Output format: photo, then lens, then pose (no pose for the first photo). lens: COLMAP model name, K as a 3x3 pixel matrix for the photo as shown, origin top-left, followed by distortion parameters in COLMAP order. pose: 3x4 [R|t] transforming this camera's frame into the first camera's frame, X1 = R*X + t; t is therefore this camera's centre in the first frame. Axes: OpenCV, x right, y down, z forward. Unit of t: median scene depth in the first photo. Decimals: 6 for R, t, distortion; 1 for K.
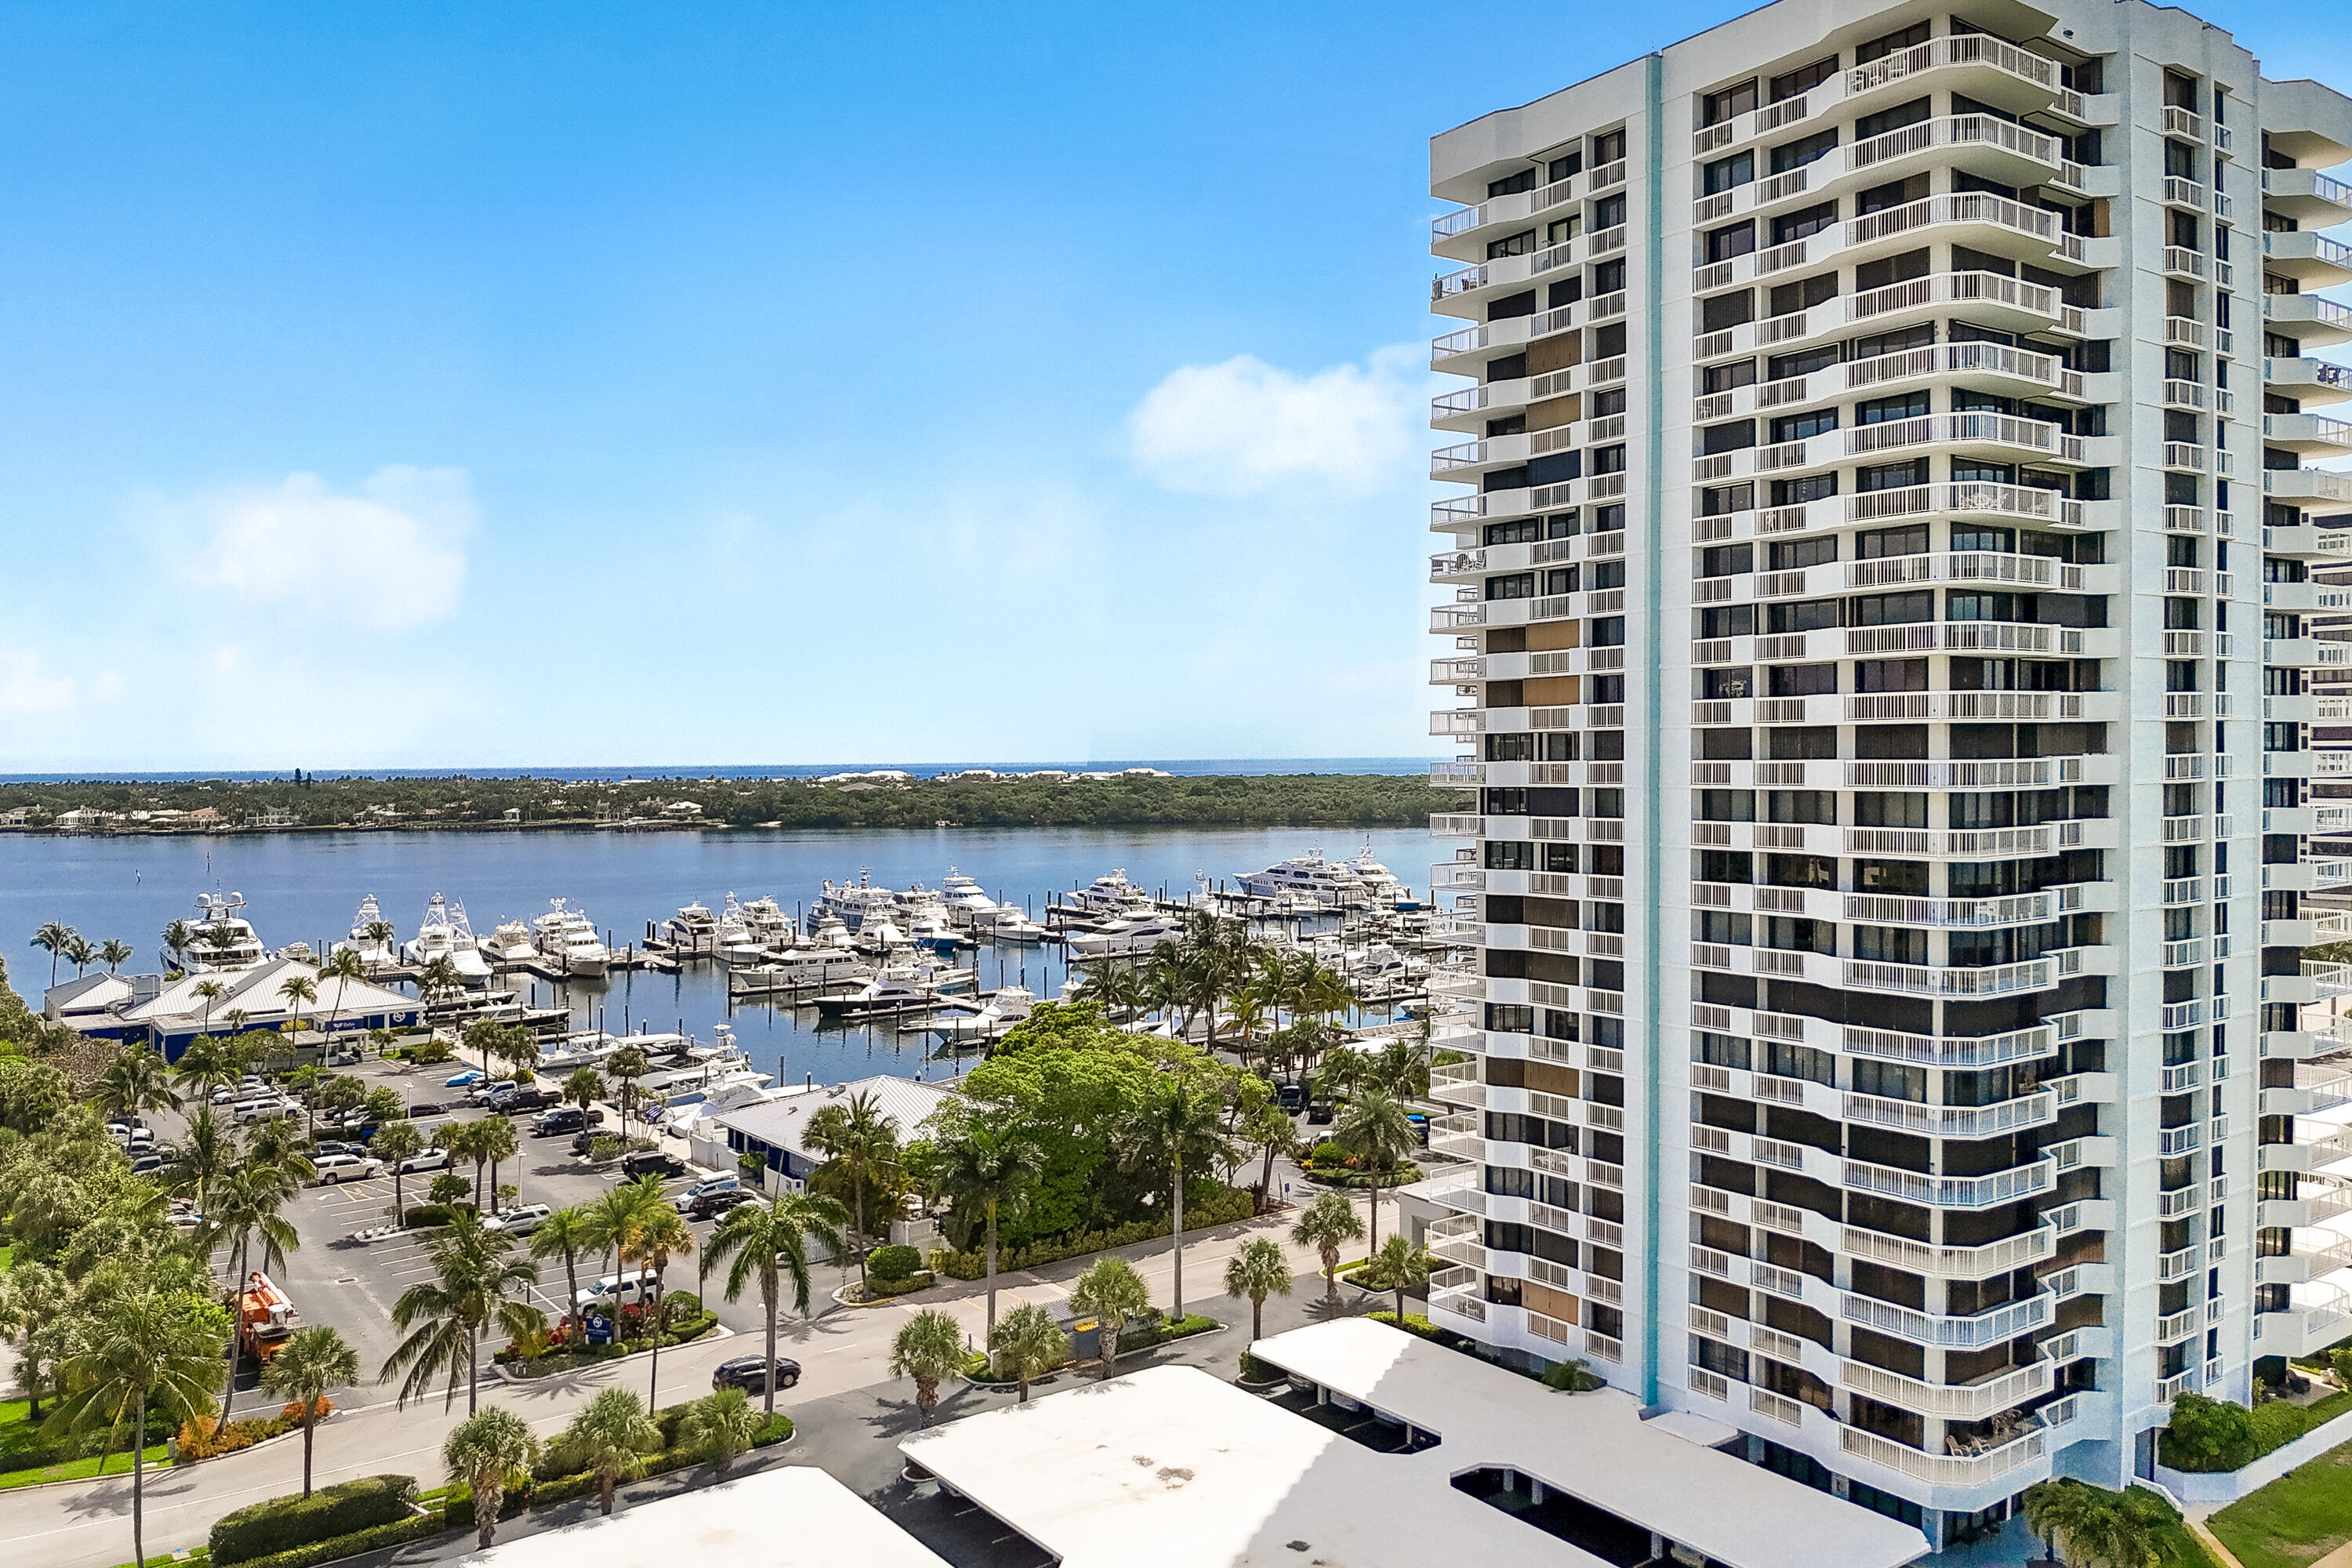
lens RADIAL K [[1605.3, 0, 1167.7], [0, 1605.3, 777.3], [0, 0, 1]] dist [0.045334, -0.075167]
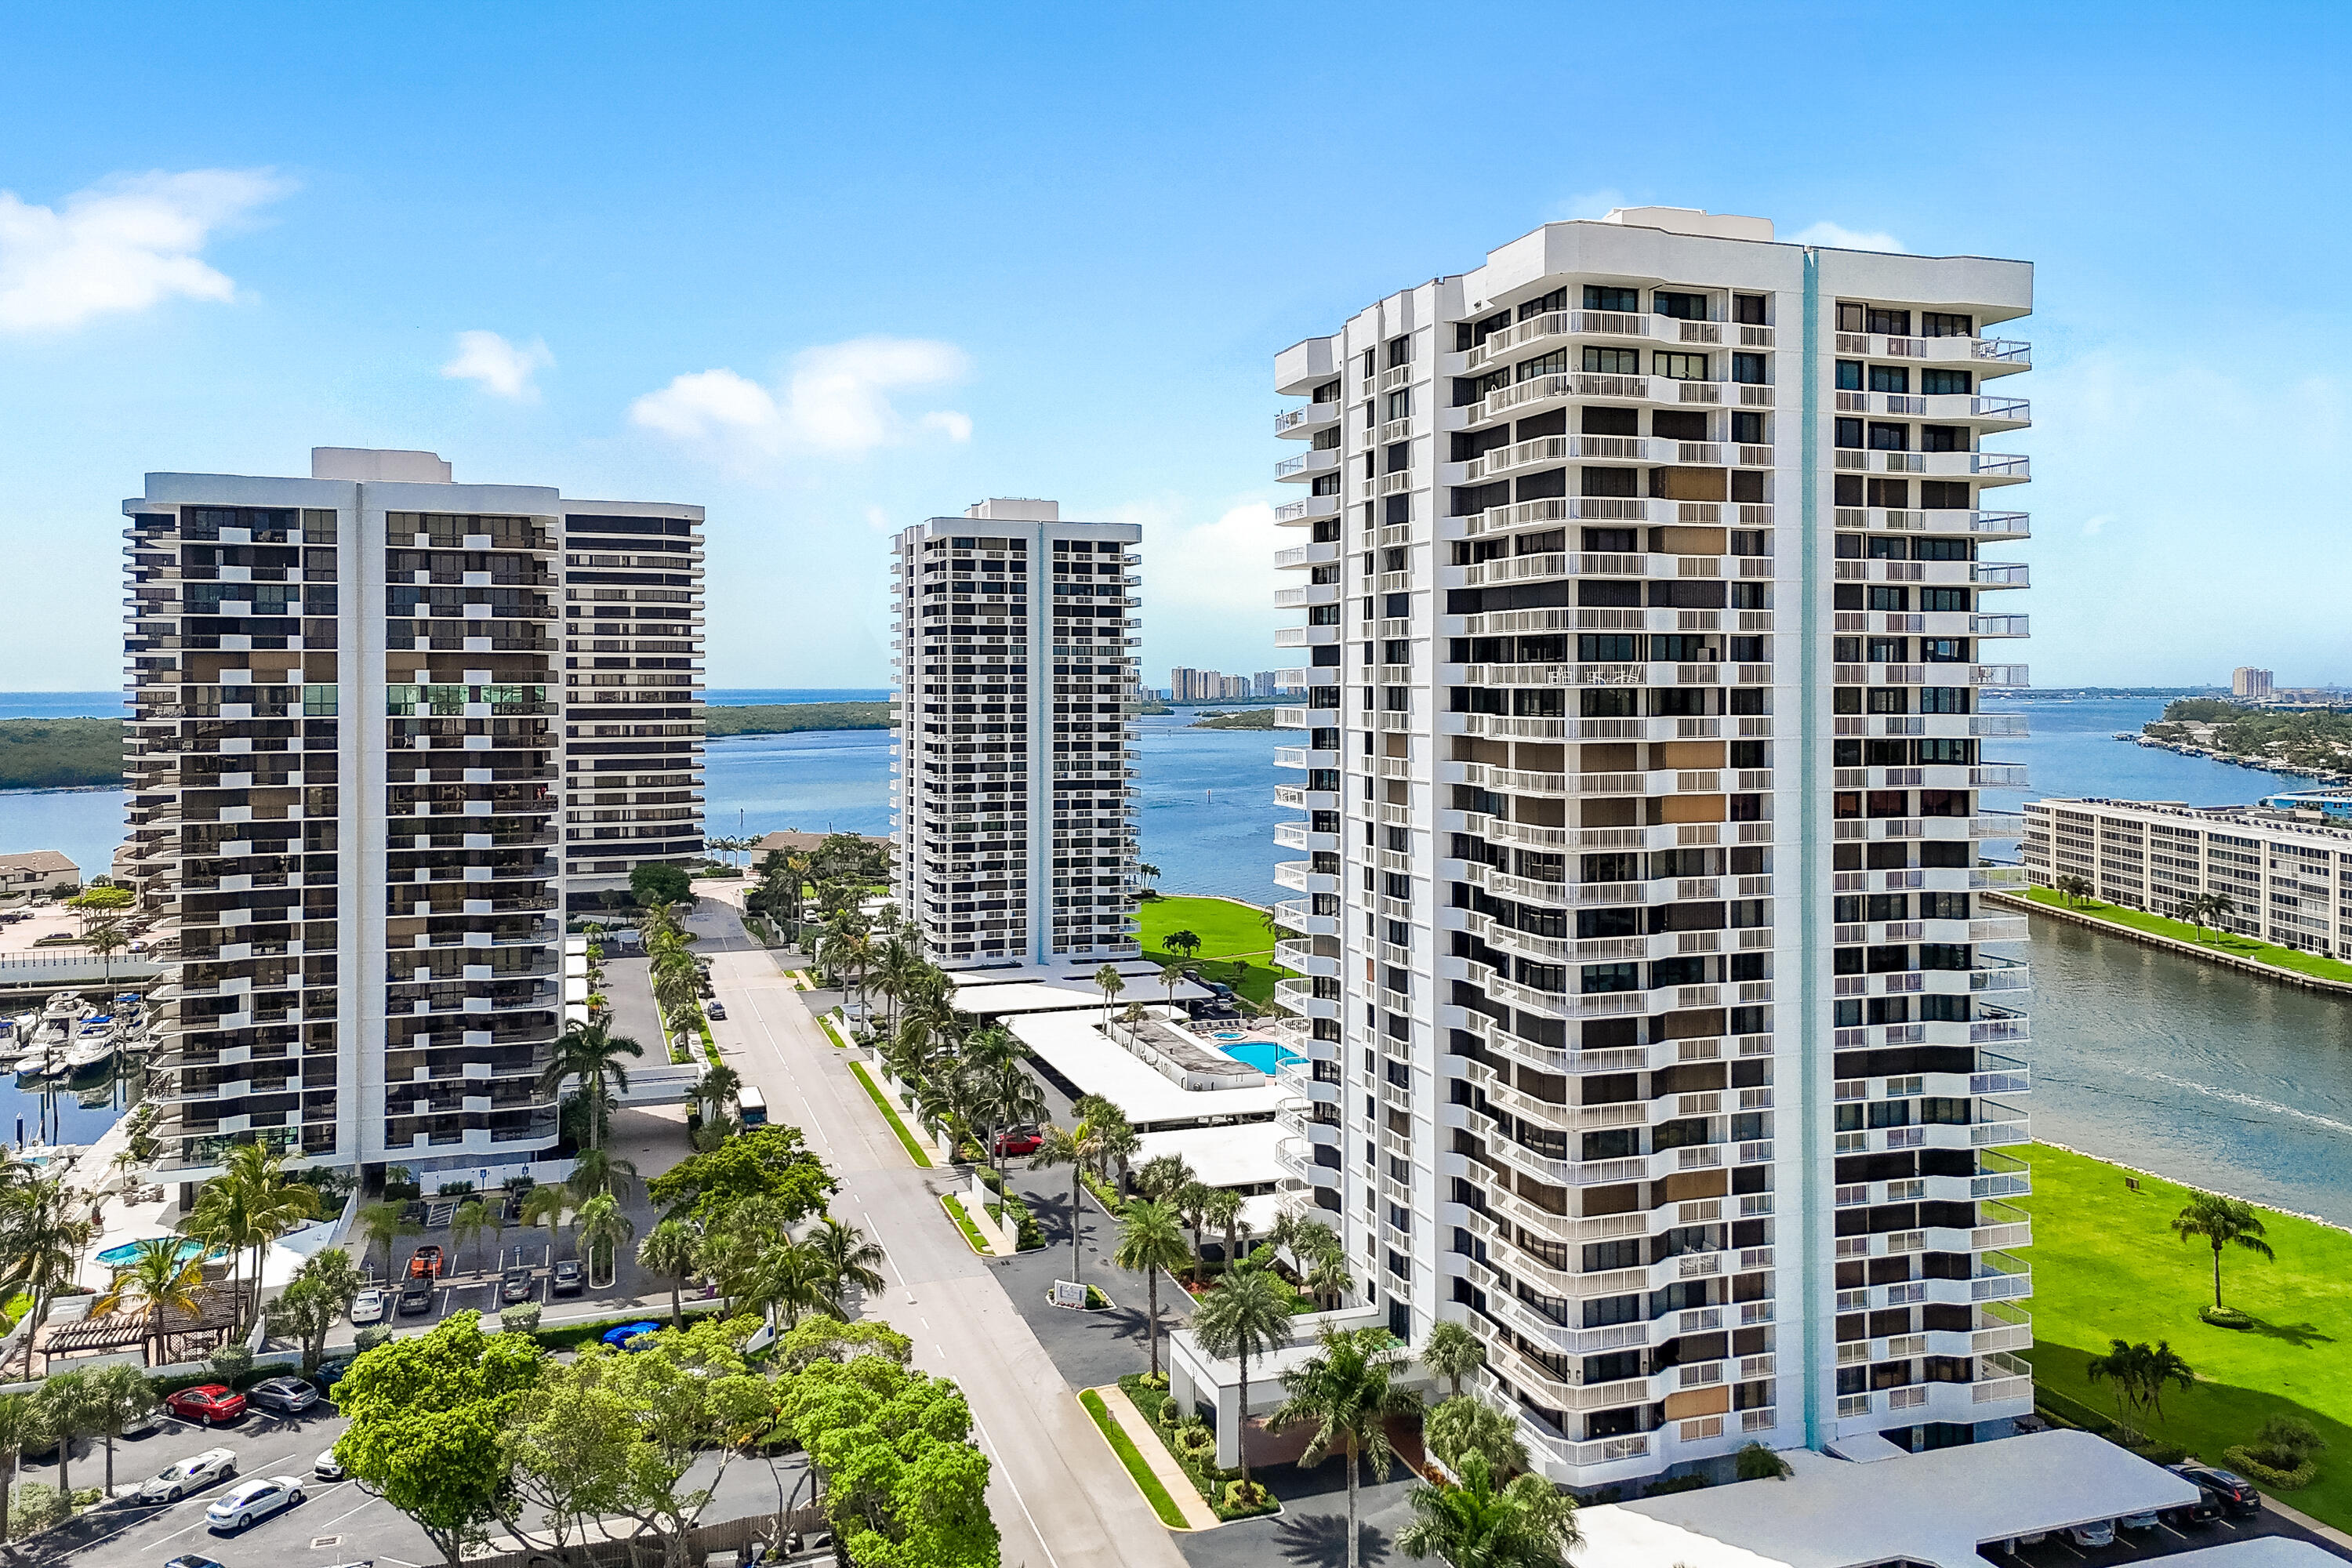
lens RADIAL K [[1659.0, 0, 1171.2], [0, 1659.0, 734.4], [0, 0, 1]] dist [0.108717, -0.124068]
pose [[0.330808, -0.023641, 0.943402, -0.966029], [0.013279, 0.999704, 0.020396, -0.135633], [-0.943605, 0.005780, 0.331024, 1.067671]]
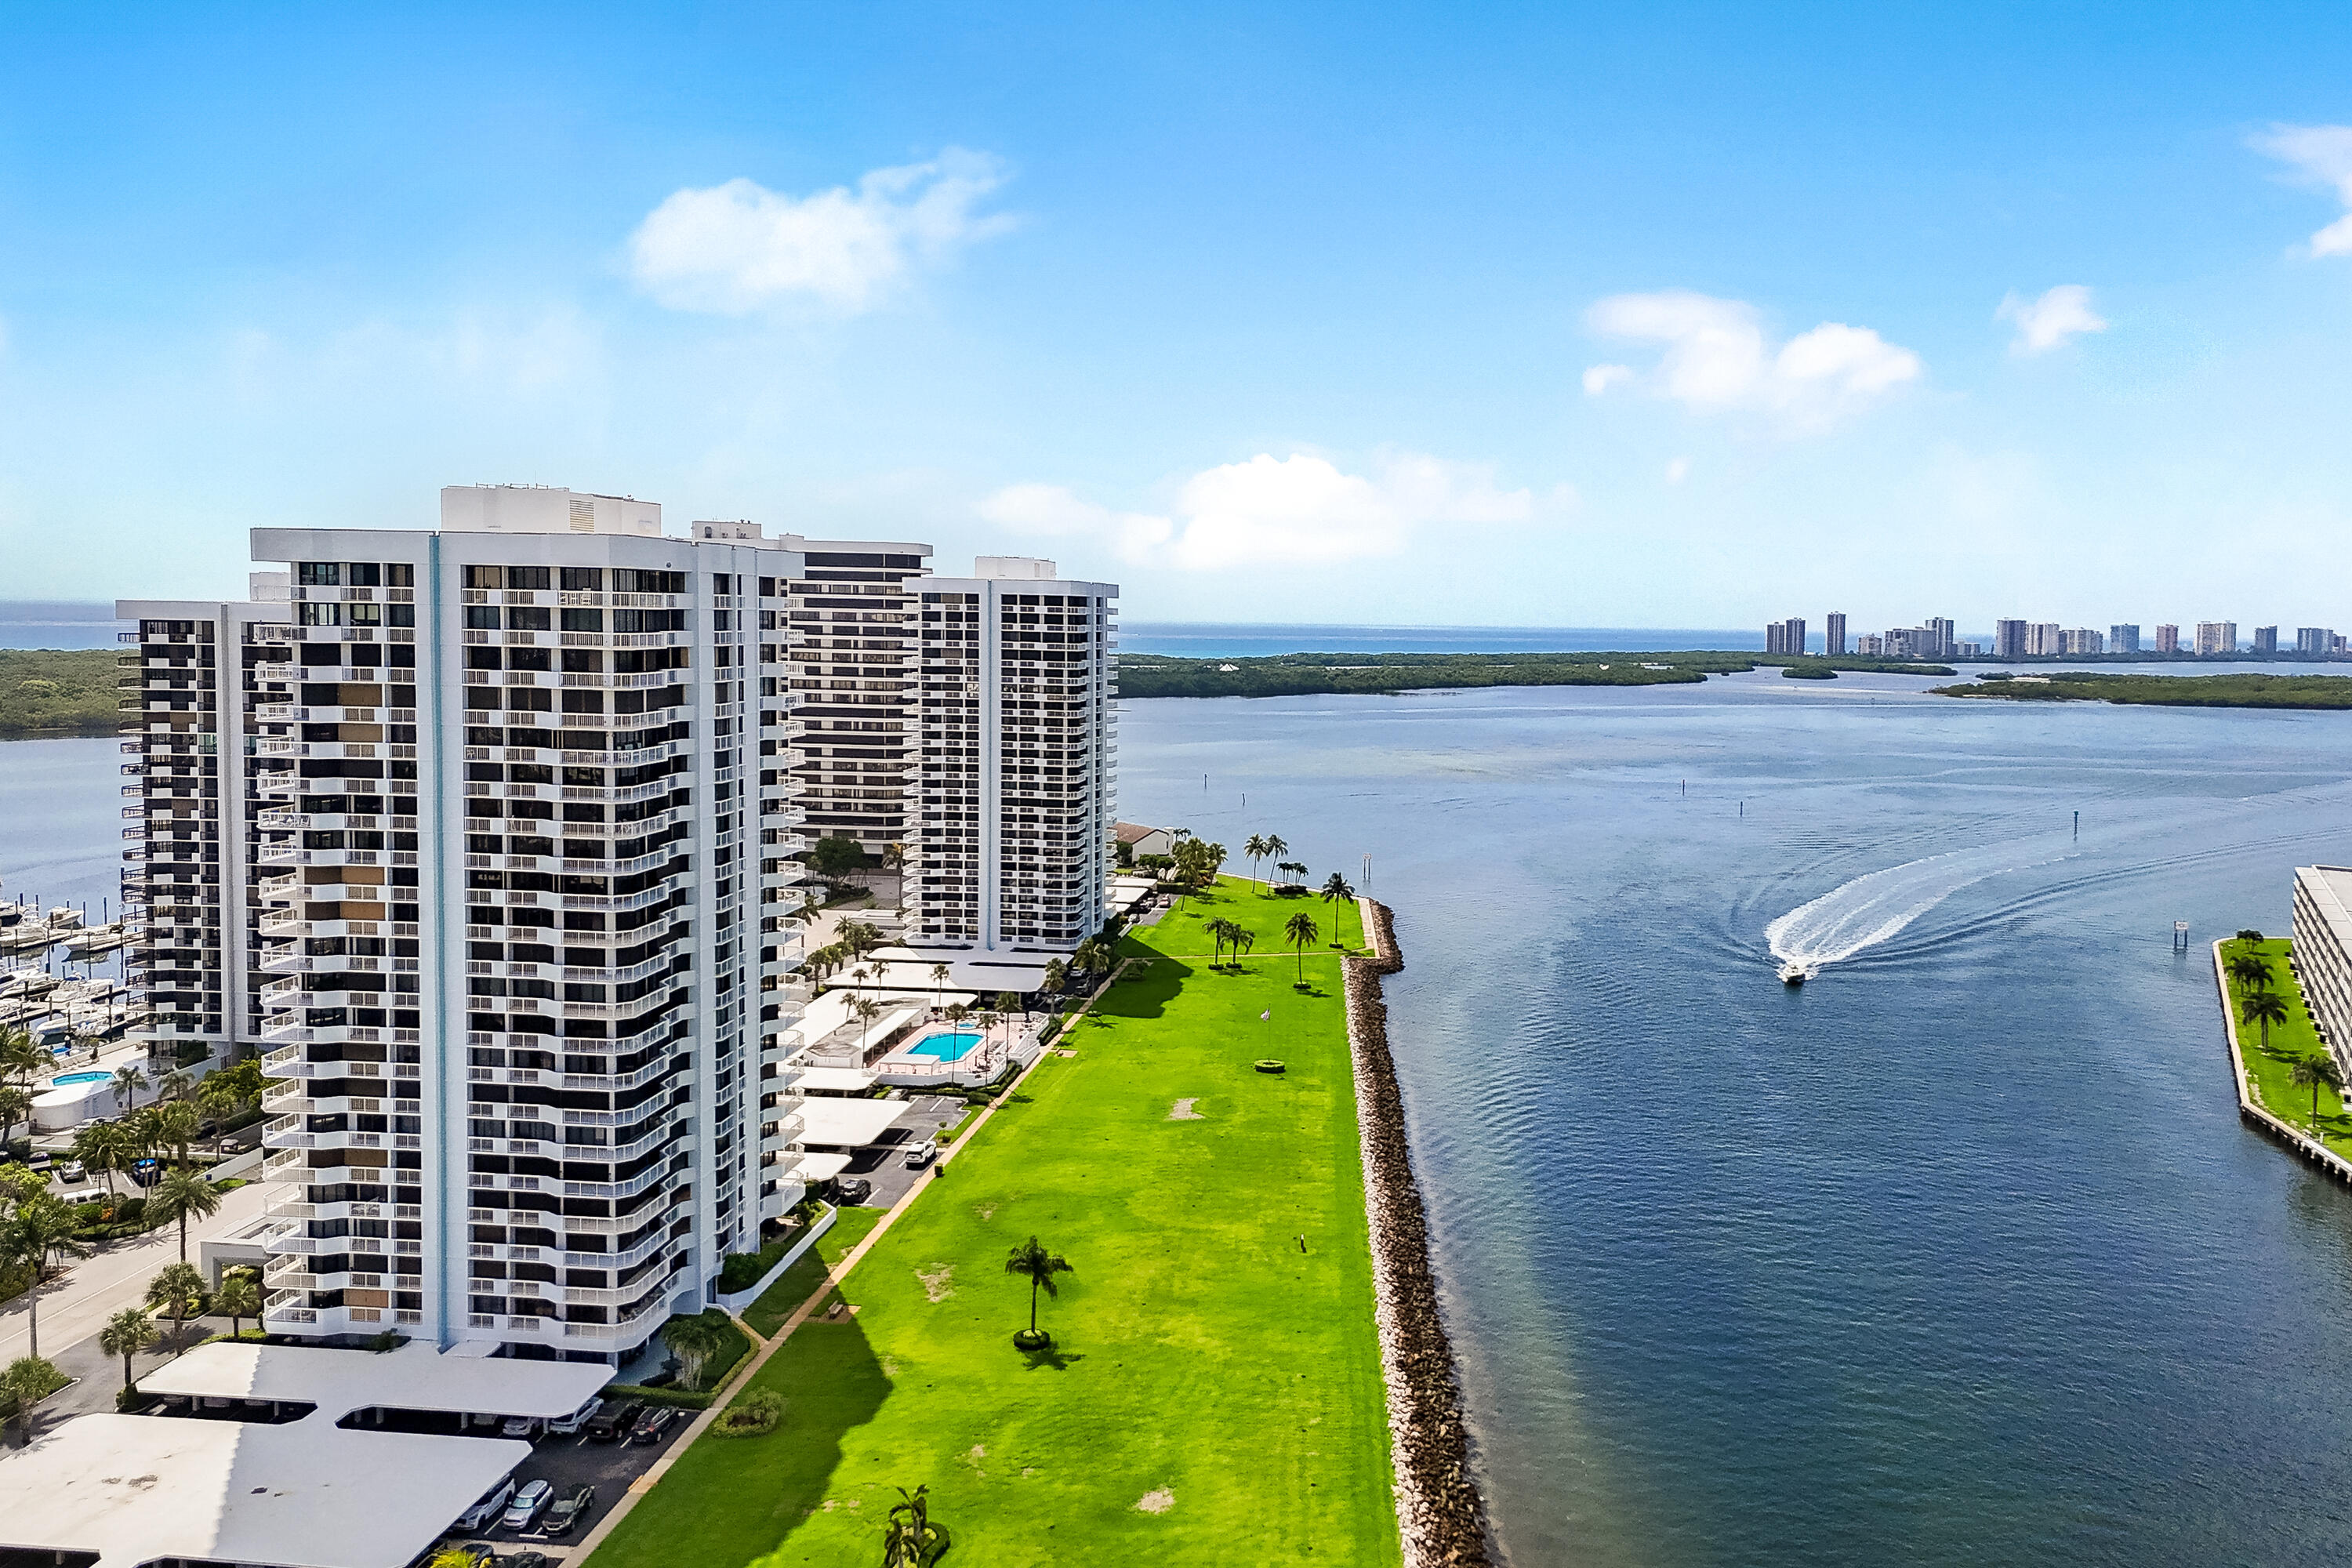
lens RADIAL K [[1605.3, 0, 1167.7], [0, 1605.3, 777.3], [0, 0, 1]] dist [0.045334, -0.075167]
pose [[0.674089, -0.045154, 0.737269, -0.406994], [-0.012921, 0.997256, 0.072890, -0.329493], [-0.738537, -0.058660, 0.671656, -0.644470]]
